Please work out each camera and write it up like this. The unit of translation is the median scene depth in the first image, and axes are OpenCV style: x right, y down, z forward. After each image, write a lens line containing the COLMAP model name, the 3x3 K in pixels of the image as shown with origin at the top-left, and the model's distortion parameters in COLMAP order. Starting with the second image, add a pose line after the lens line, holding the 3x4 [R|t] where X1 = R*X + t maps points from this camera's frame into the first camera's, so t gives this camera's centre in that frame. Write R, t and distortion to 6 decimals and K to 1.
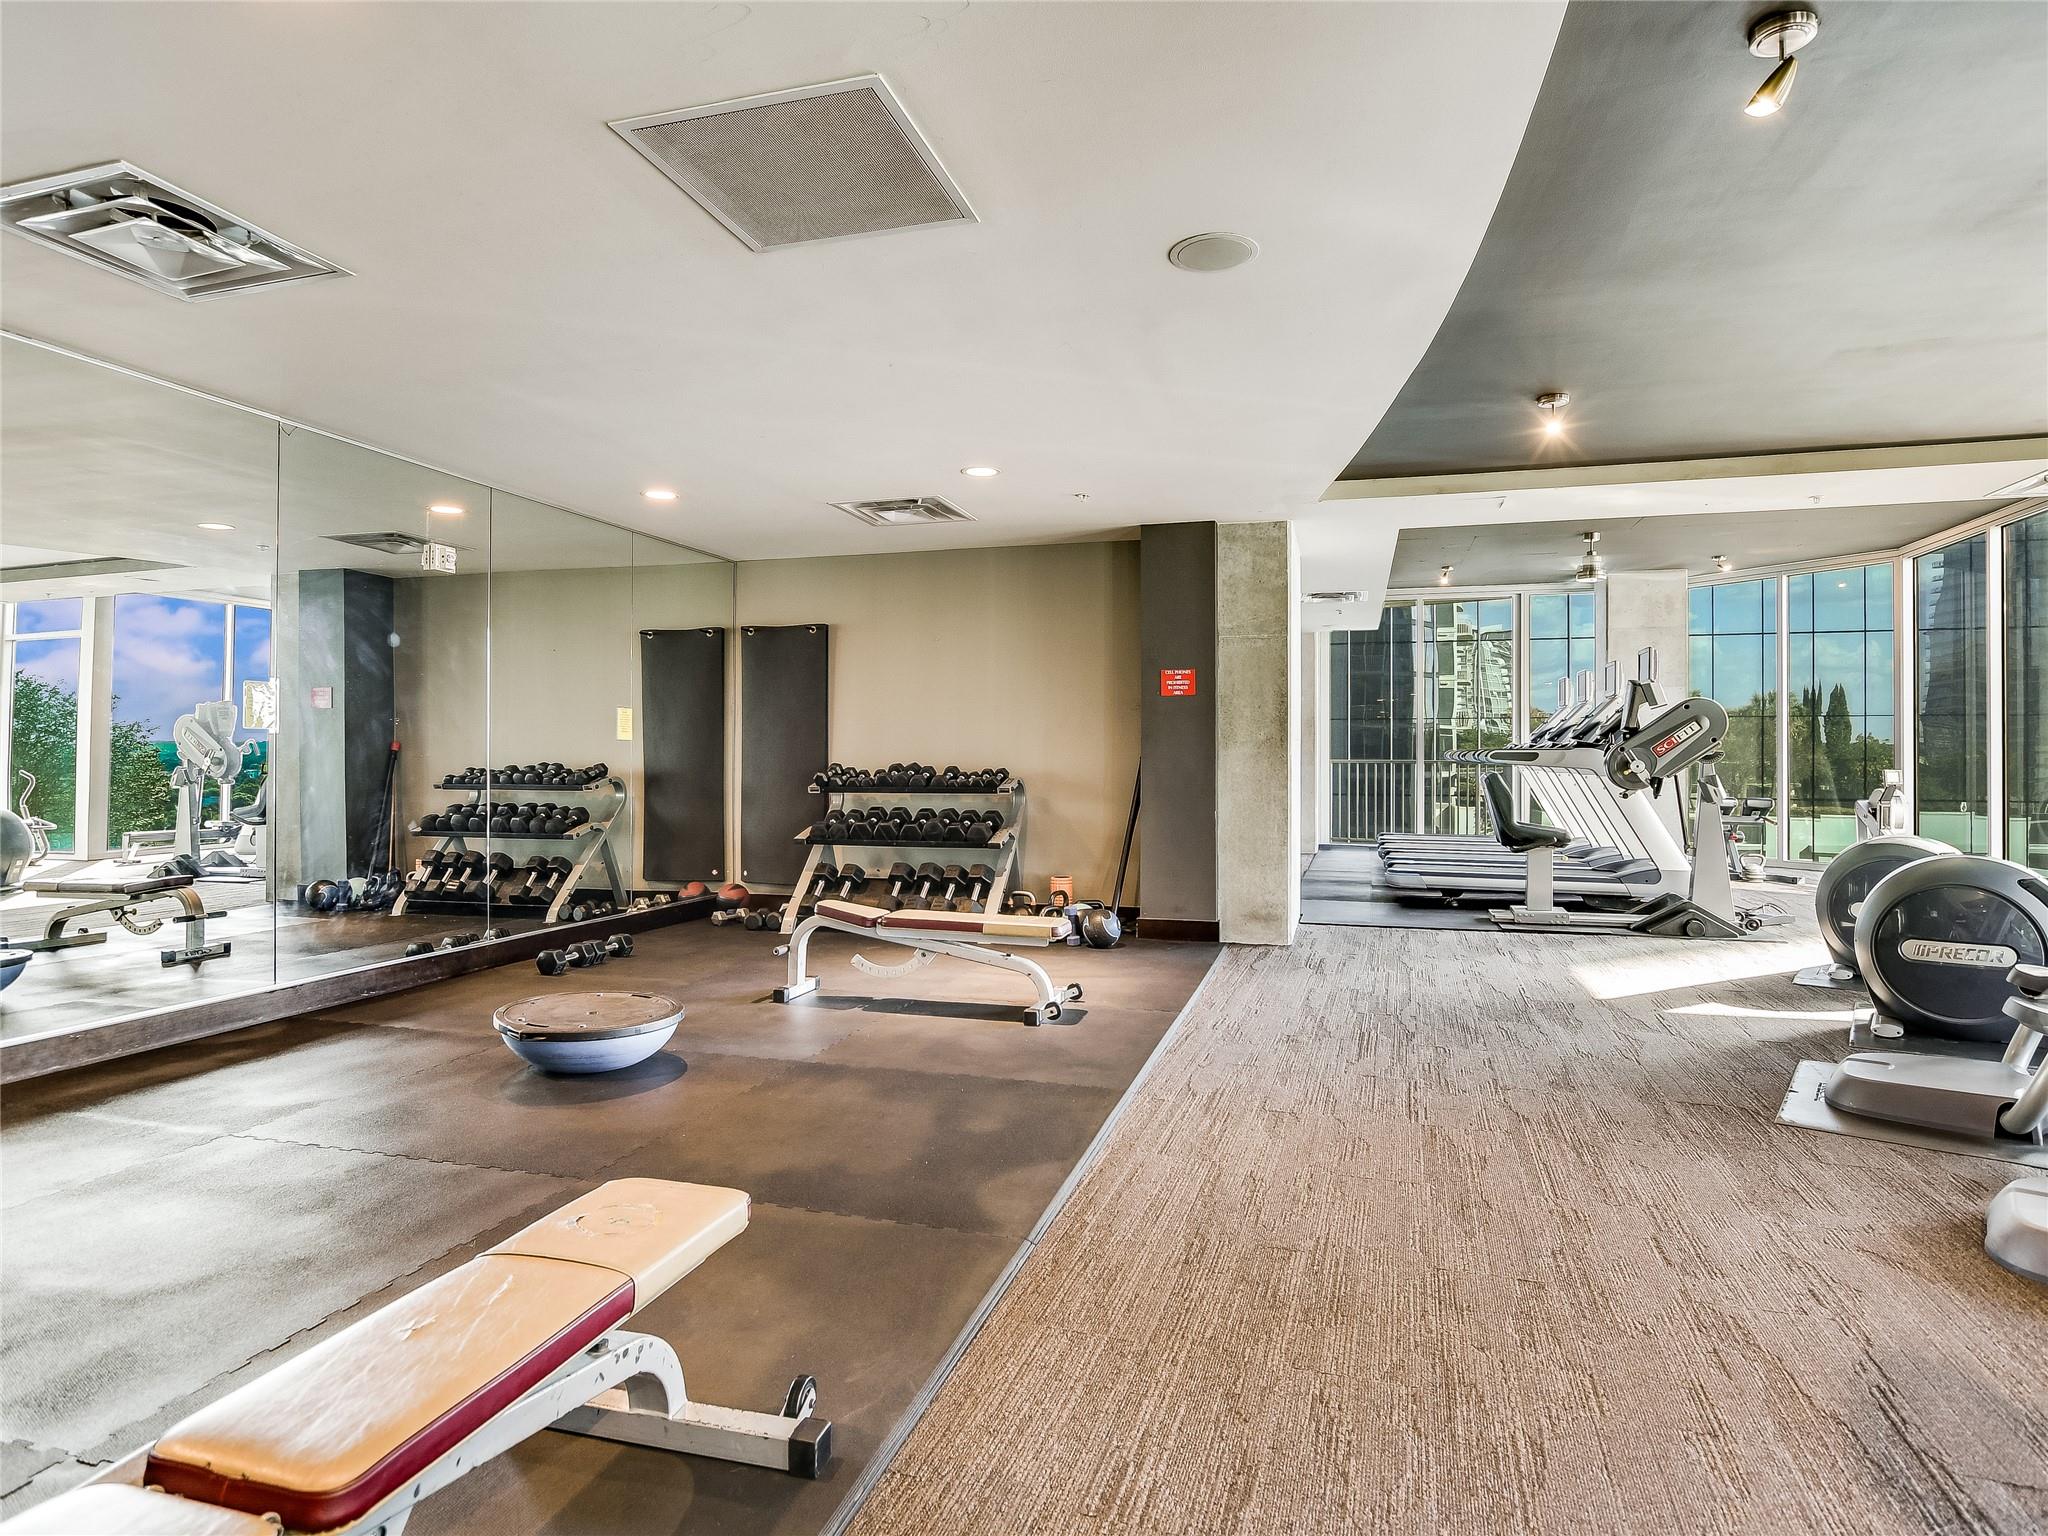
lens RADIAL K [[1135.4, 0, 1024.0], [0, 1135.4, 768.0], [0, 0, 1]] dist [-0.025741, 0.001911]
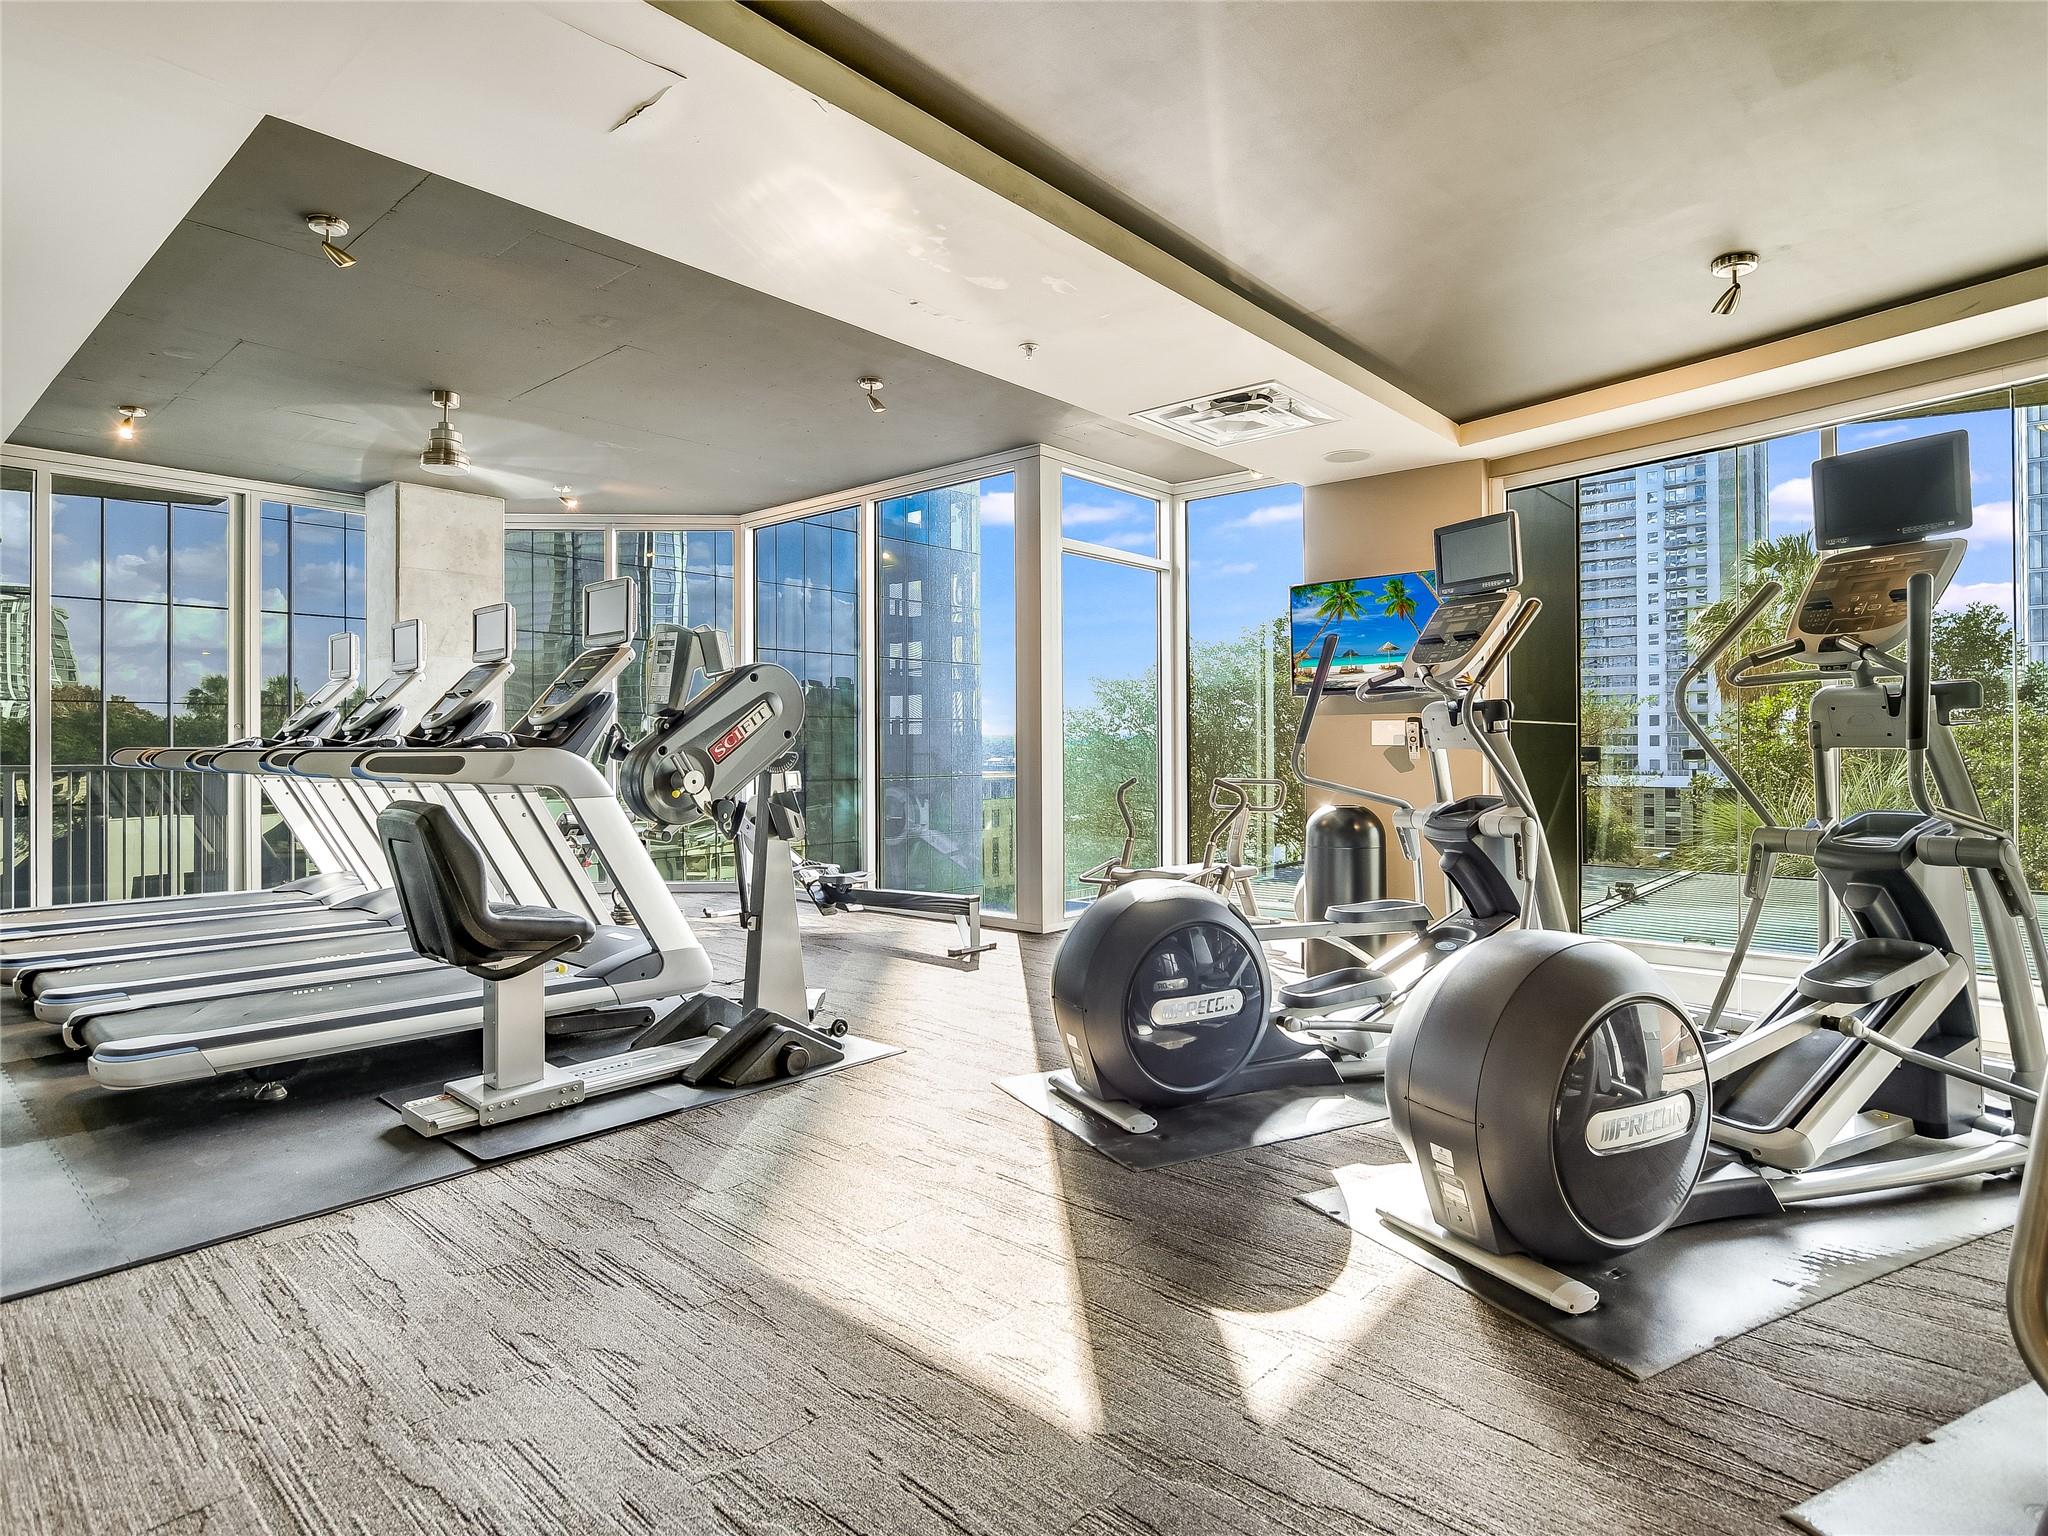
lens RADIAL K [[1144.0, 0, 1020.7], [0, 1144.0, 738.8], [0, 0, 1]] dist [0.000313, 0.000502]
pose [[0.439903, 0.001035, 0.898045, 0.107767], [0.015933, 0.999833, -0.008958, -0.014018], [-0.897904, 0.018249, 0.439813, 0.574952]]
